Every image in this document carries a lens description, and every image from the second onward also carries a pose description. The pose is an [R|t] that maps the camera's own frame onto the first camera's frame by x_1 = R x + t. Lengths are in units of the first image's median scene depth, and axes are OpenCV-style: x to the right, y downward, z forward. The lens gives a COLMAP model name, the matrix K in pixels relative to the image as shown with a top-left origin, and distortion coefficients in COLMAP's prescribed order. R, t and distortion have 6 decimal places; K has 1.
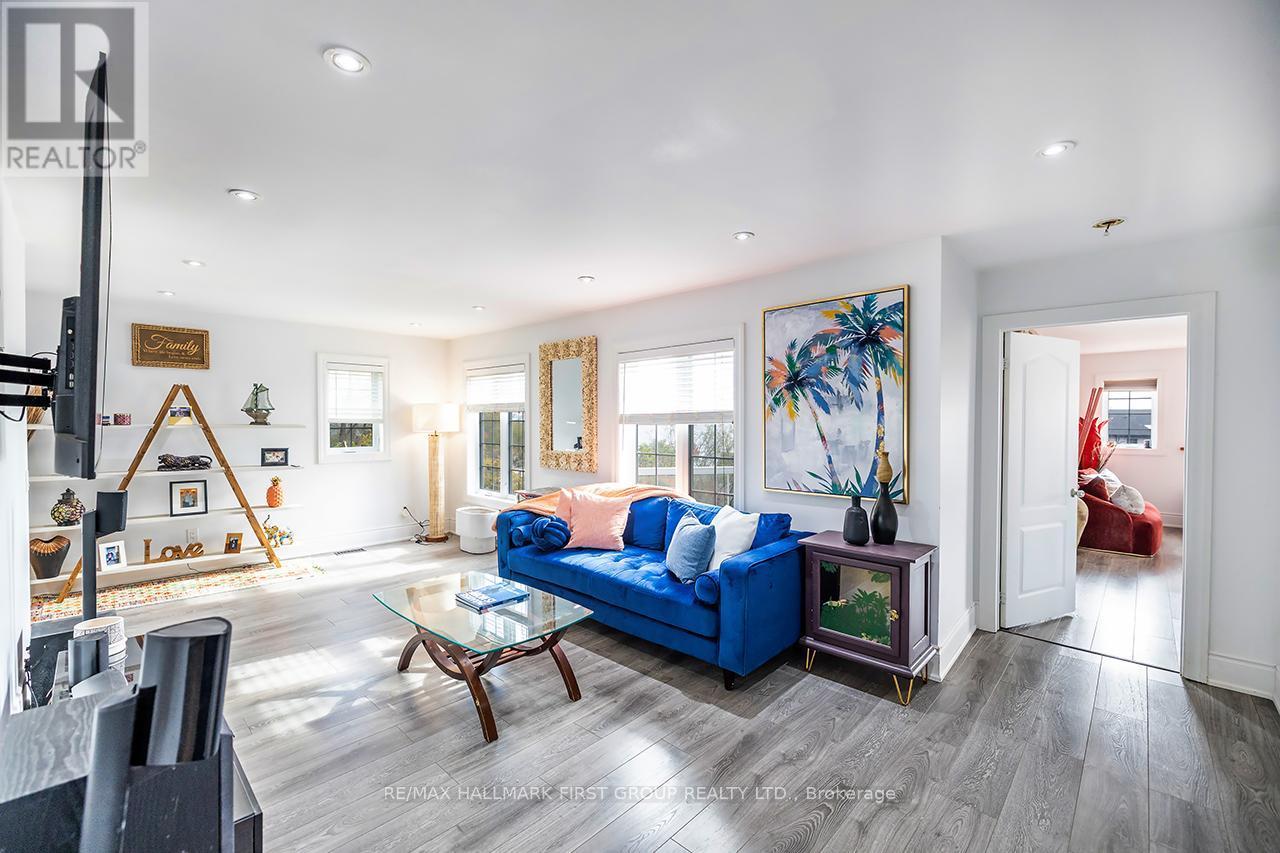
lens RADIAL K [[542.3, 0, 632.9], [0, 542.3, 420.1], [0, 0, 1]] dist [-0.001087, -0.000034]
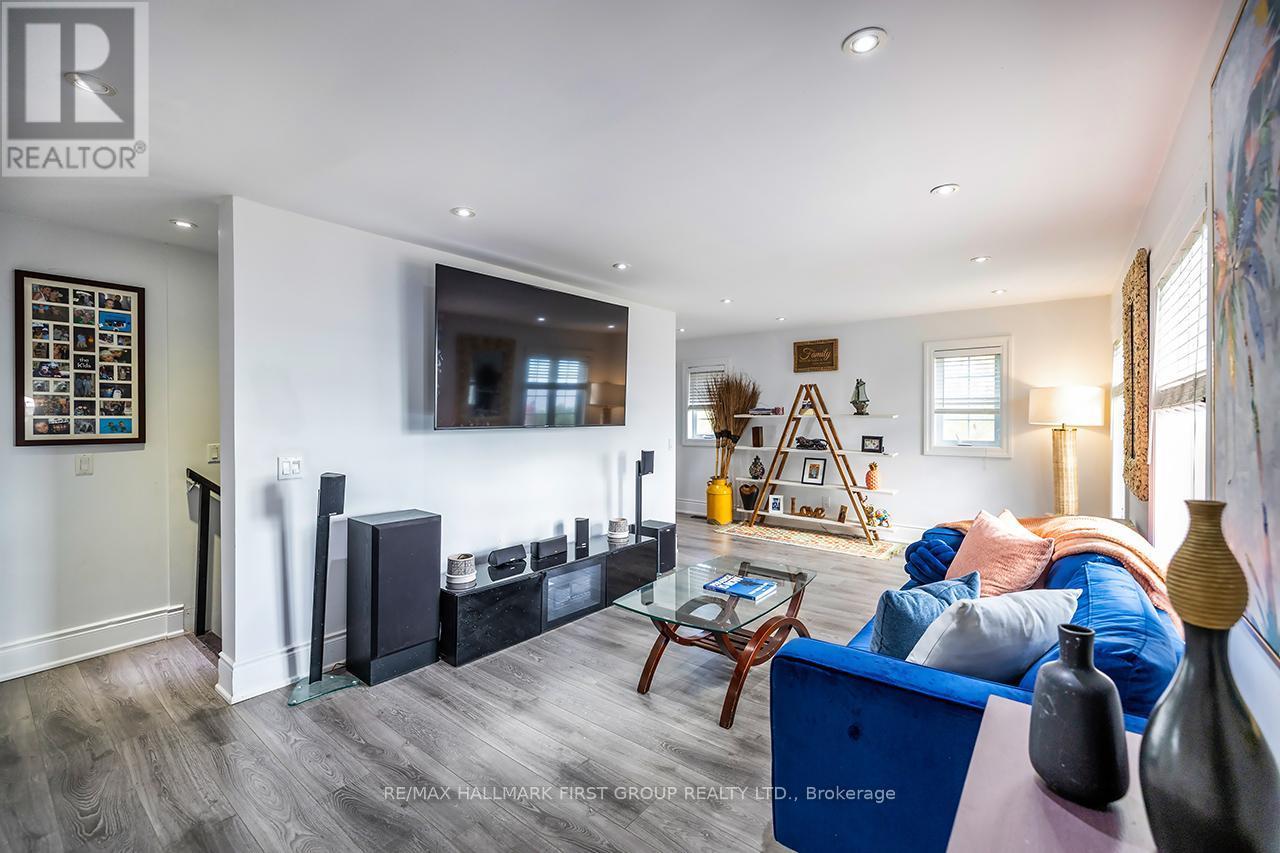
lens RADIAL K [[542.3, 0, 632.9], [0, 542.3, 420.1], [0, 0, 1]] dist [-0.001087, -0.000034]
pose [[0.084211, 0.004686, -0.996437, 0.438225], [0.002199, 0.999986, 0.004889, 0.013870], [0.996446, -0.002602, 0.084200, 0.463067]]
